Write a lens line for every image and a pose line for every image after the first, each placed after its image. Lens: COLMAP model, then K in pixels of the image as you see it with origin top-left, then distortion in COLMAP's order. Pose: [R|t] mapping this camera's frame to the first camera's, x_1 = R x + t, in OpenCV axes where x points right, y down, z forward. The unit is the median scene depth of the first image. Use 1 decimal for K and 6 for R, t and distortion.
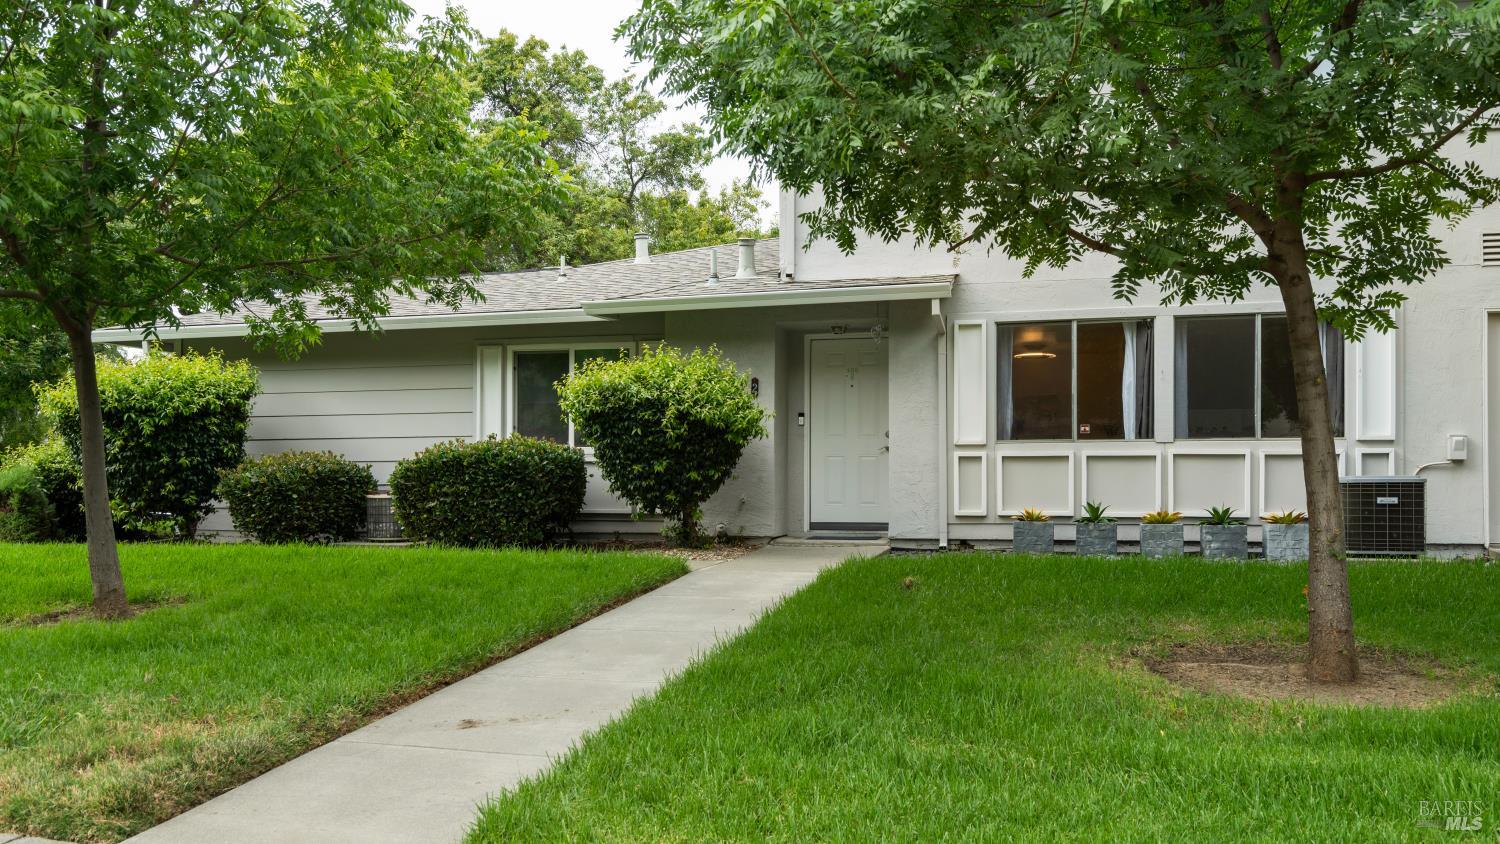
lens RADIAL K [[1096.9, 0, 748.2], [0, 1096.9, 462.4], [0, 0, 1]] dist [0.002281, -0.001258]
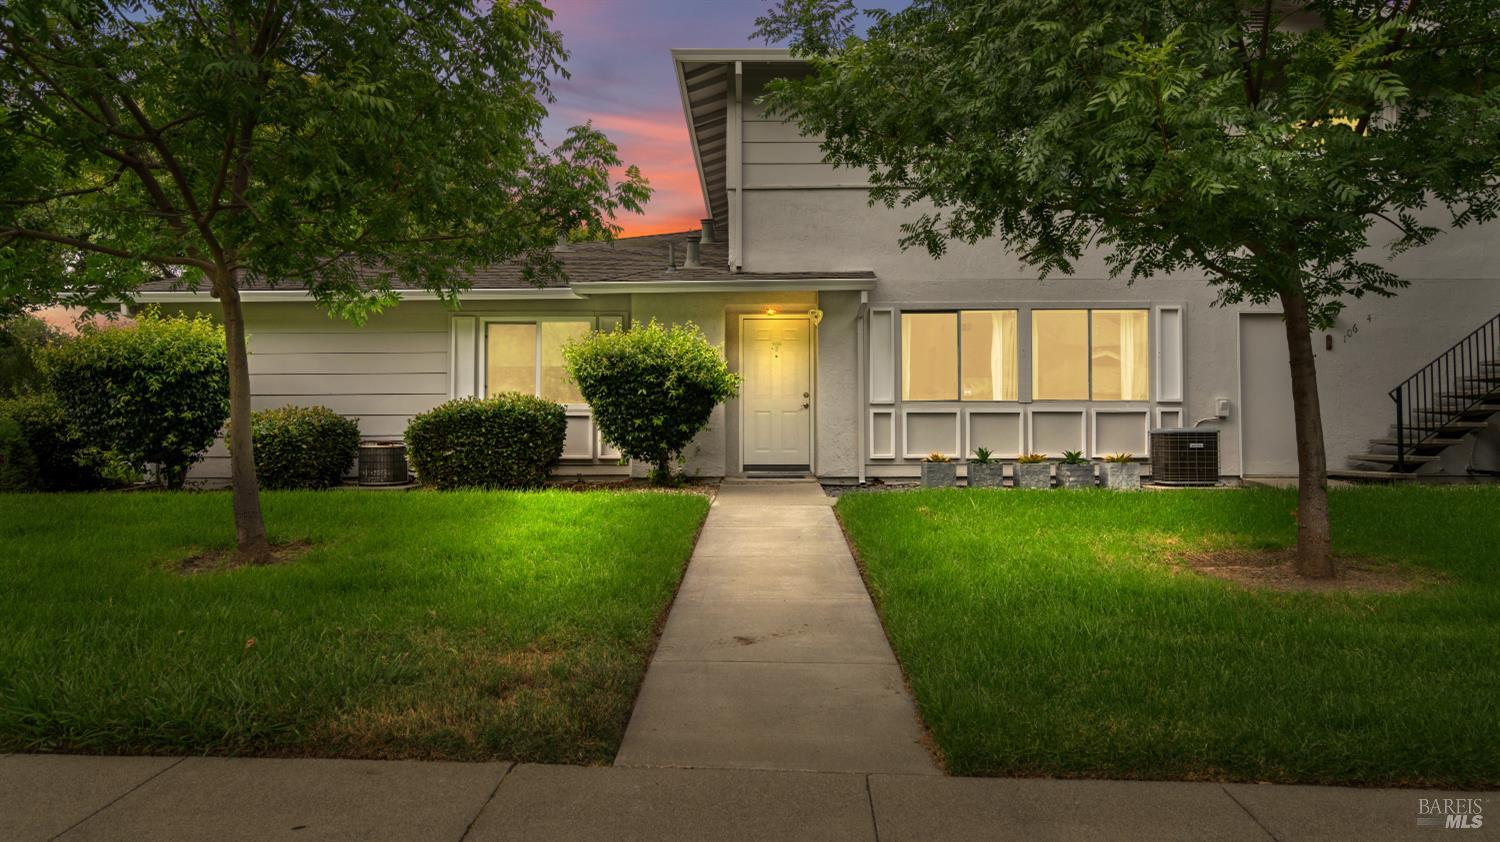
lens RADIAL K [[879.5, 0, 748.0], [0, 879.5, 386.3], [0, 0, 1]] dist [0.005329, 0.001097]
pose [[0.975801, 0.009199, 0.218466, -0.179112], [-0.002045, 0.999455, -0.032949, -0.002122], [-0.218650, 0.031705, 0.975288, 0.022833]]
